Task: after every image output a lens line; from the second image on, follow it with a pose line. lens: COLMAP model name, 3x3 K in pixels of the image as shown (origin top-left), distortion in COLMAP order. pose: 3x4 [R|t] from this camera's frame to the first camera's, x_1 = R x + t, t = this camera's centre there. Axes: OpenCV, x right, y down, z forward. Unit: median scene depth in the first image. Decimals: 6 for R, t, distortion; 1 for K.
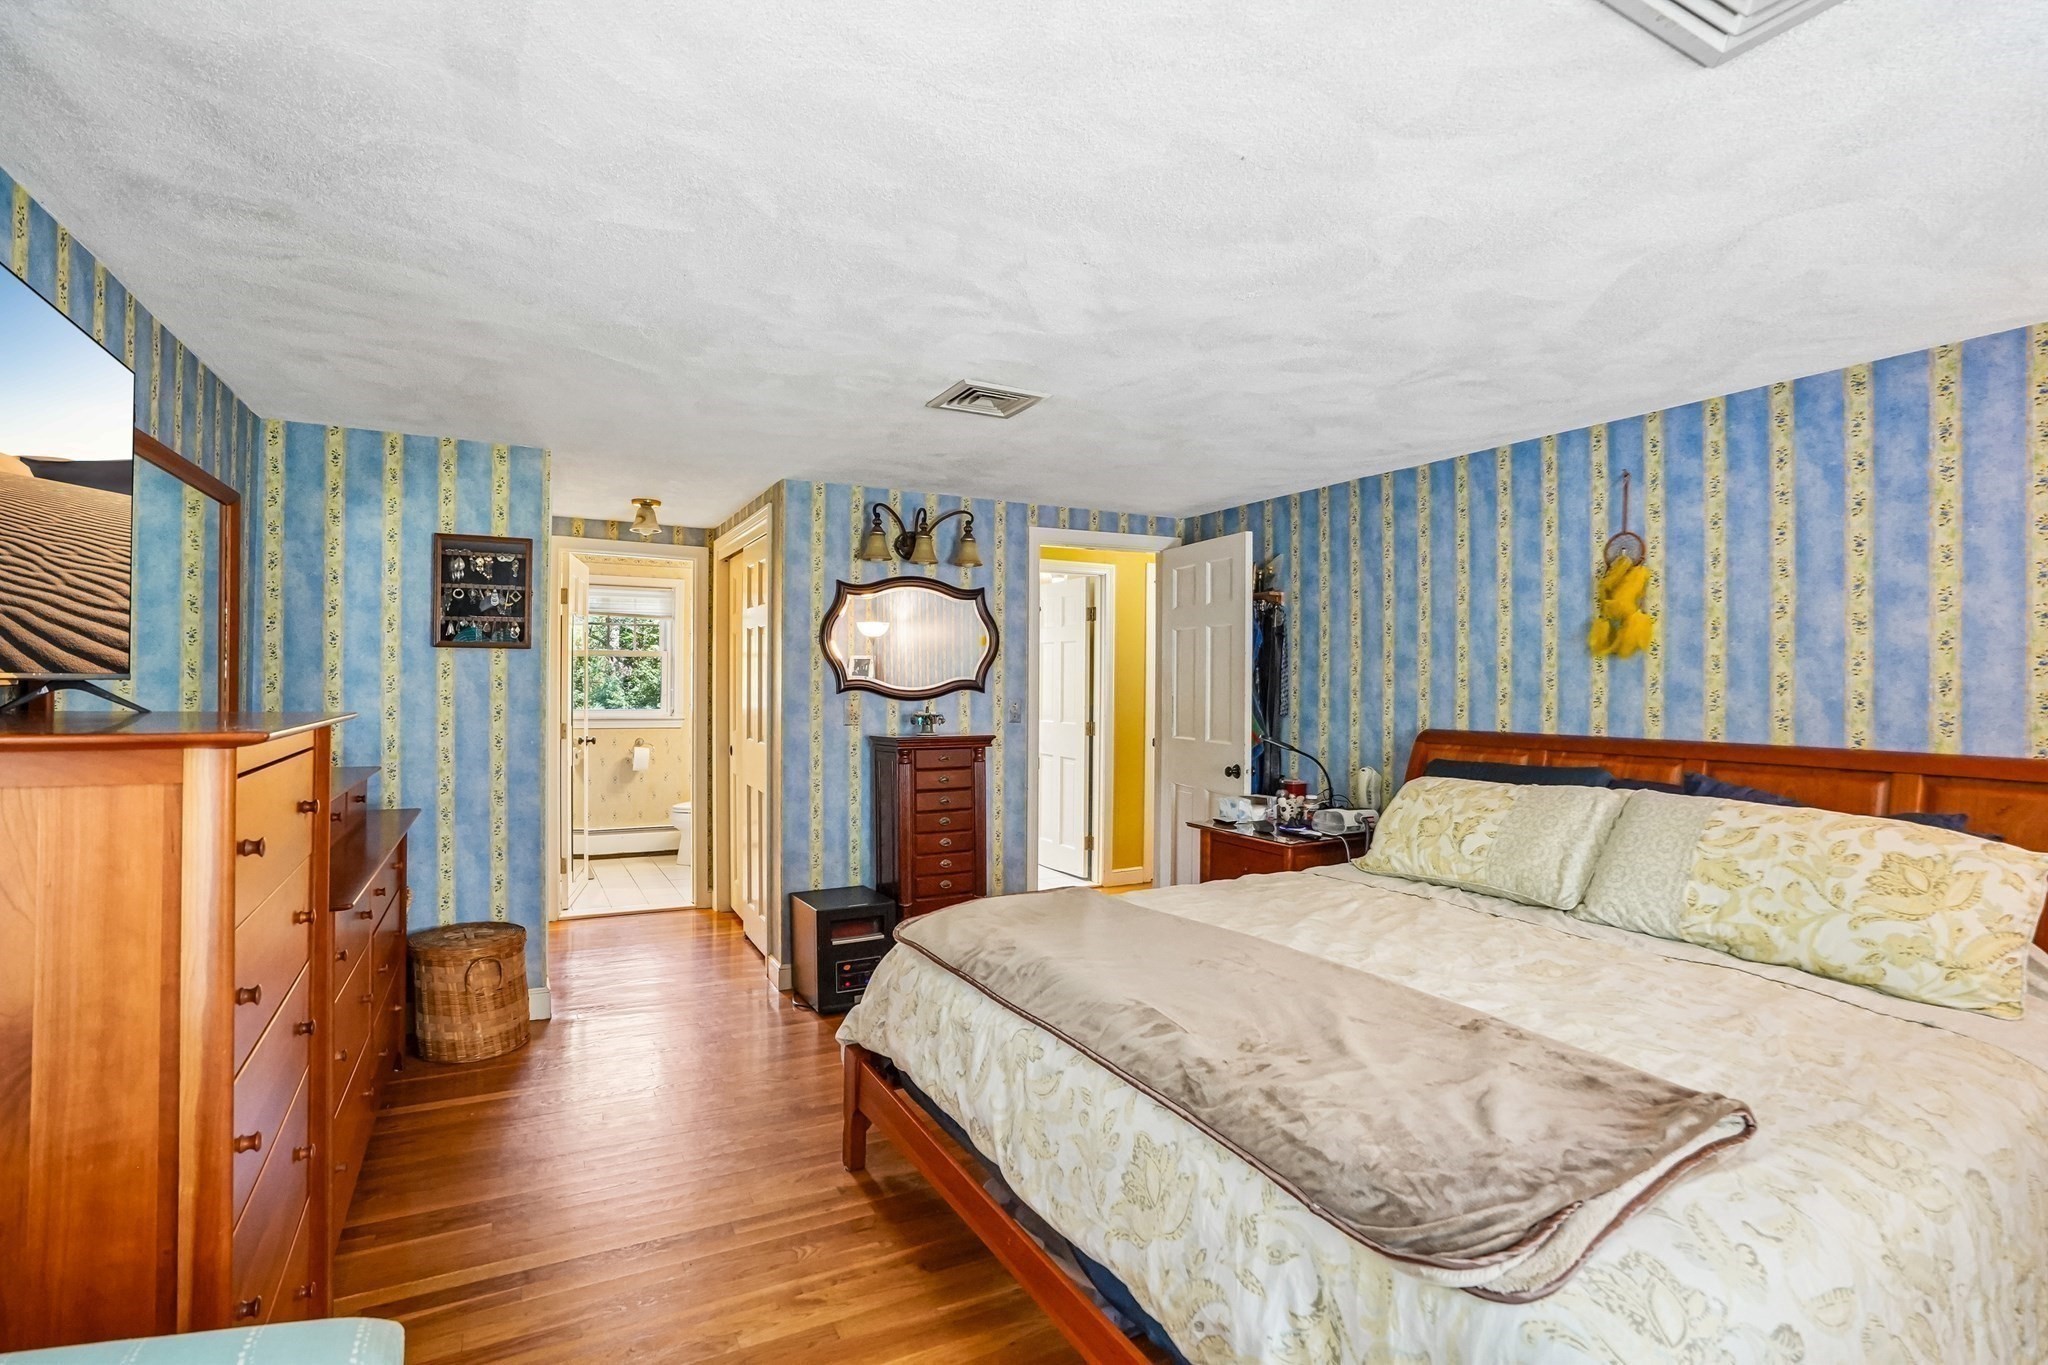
lens RADIAL K [[948.0, 0, 1020.1], [0, 948.0, 680.0], [0, 0, 1]] dist [-0.038815, 0.019573]
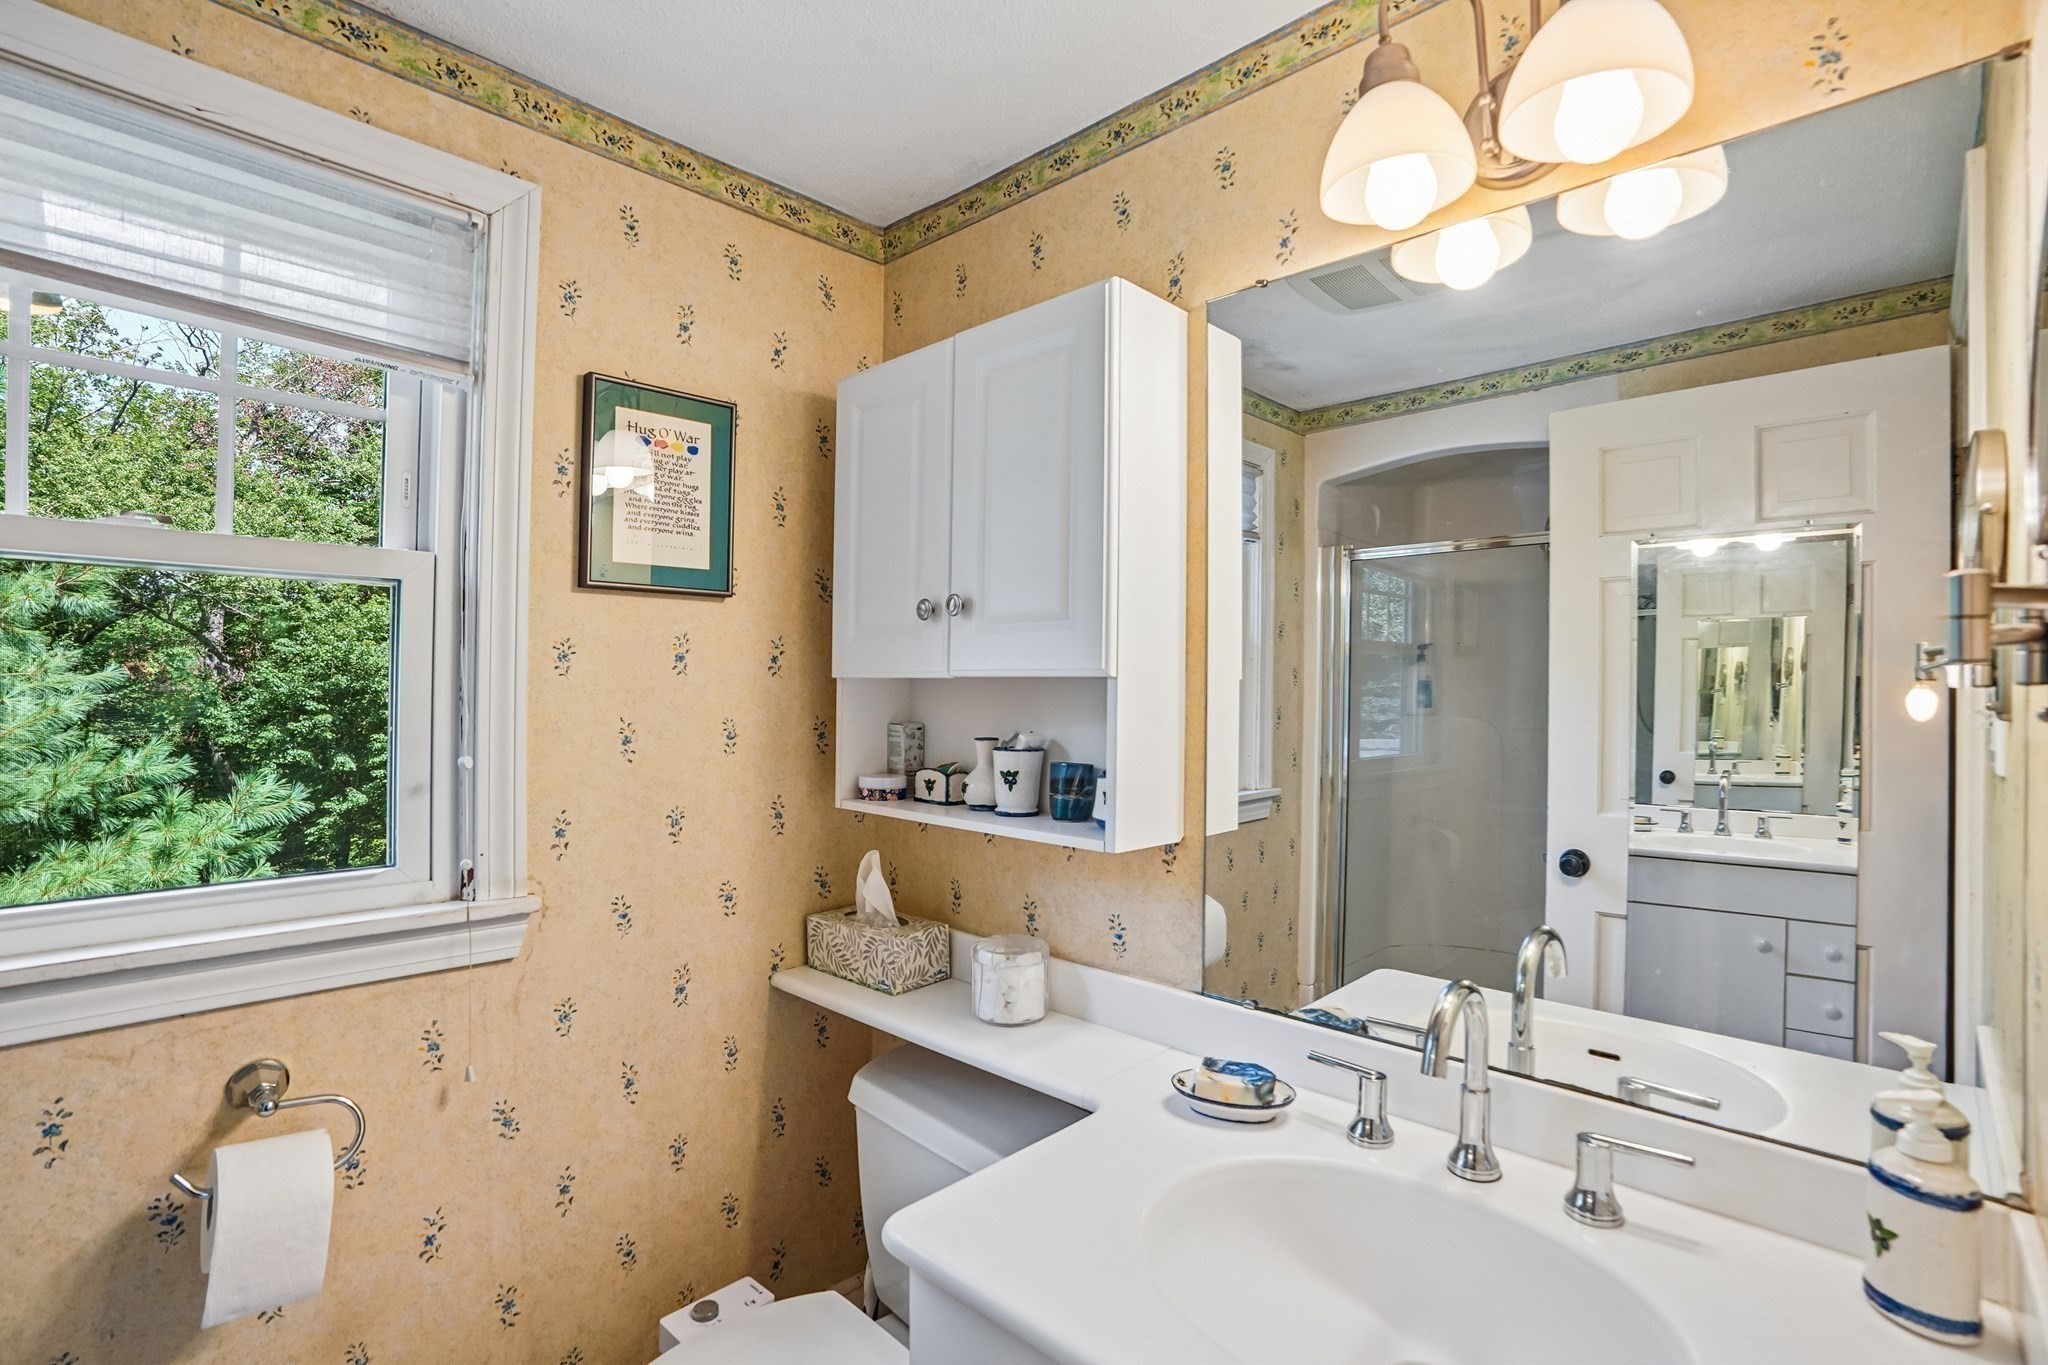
lens RADIAL K [[948.0, 0, 1022.4], [0, 948.0, 687.2], [0, 0, 1]] dist [-0.038815, 0.019573]
pose [[0.954331, -0.000184, 0.298750, -0.318901], [-0.000148, 0.999999, 0.001088, -0.004638], [-0.298750, -0.001082, 0.954331, 0.790353]]
